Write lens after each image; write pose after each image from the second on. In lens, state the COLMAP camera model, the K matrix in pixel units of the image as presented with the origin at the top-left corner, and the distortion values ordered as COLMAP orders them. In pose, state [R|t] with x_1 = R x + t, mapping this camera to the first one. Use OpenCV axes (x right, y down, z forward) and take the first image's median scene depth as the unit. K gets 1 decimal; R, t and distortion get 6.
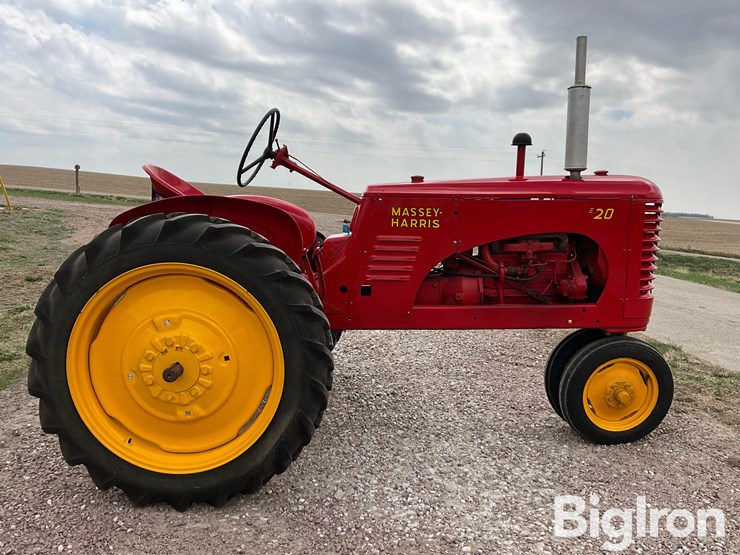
lens RADIAL K [[611.3, 0, 370.6], [0, 611.3, 288.7], [0, 0, 1]] dist [0.058109, -0.102510]
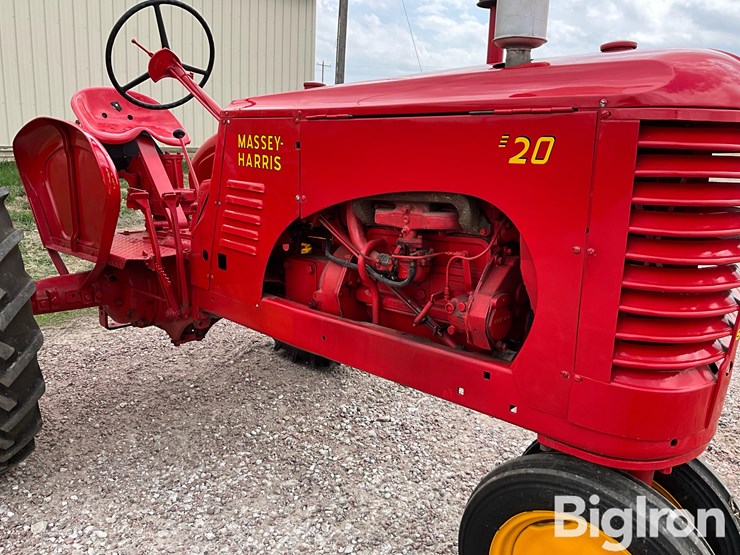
lens RADIAL K [[611.3, 0, 369.0], [0, 611.3, 277.8], [0, 0, 1]] dist [0.058109, -0.102510]
pose [[0.710134, 0.157823, -0.686150, 0.576727], [-0.120017, 0.987424, 0.102907, -0.067866], [0.693762, 0.009272, 0.720145, 0.631807]]
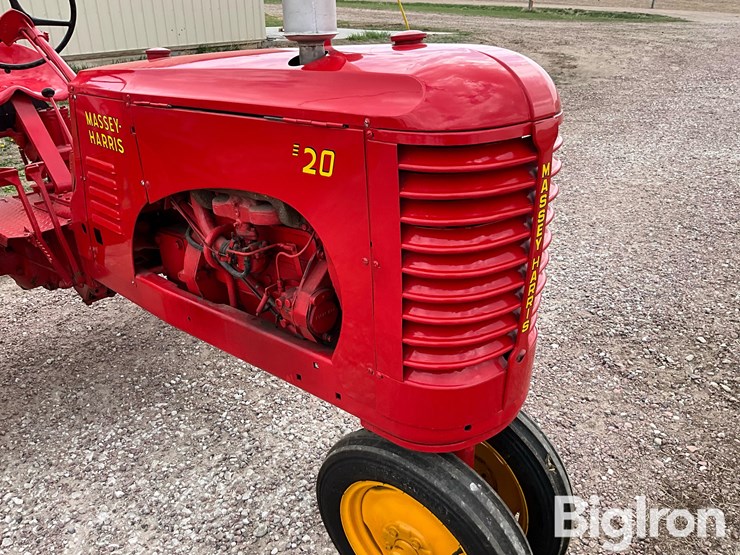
lens RADIAL K [[611.3, 0, 368.7], [0, 611.3, 278.2], [0, 0, 1]] dist [0.058109, -0.102510]
pose [[0.735769, 0.228781, -0.637419, 0.655815], [-0.049455, 0.956849, 0.286346, -0.161113], [0.675424, -0.179161, 0.715335, 0.713791]]
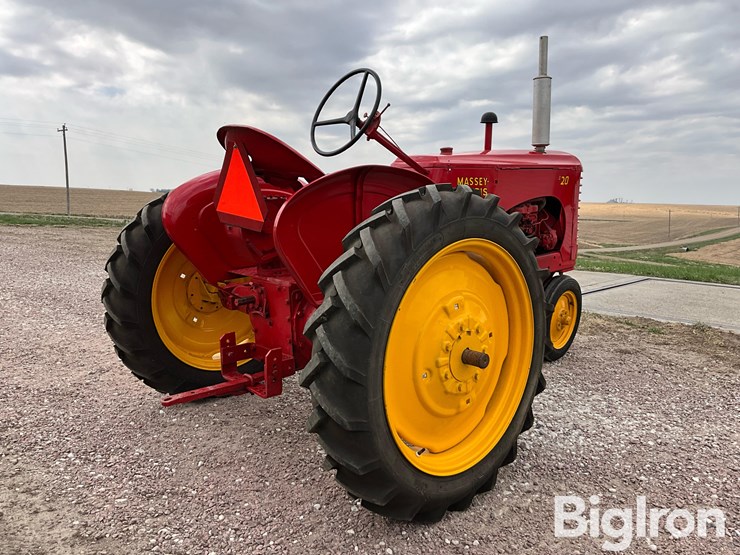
lens RADIAL K [[611.3, 0, 374.9], [0, 611.3, 282.5], [0, 0, 1]] dist [0.058109, -0.102510]
pose [[0.721529, -0.127592, 0.680526, -0.791095], [0.110509, 0.991496, 0.068728, -0.041924], [-0.683508, 0.025615, 0.729494, 0.332721]]
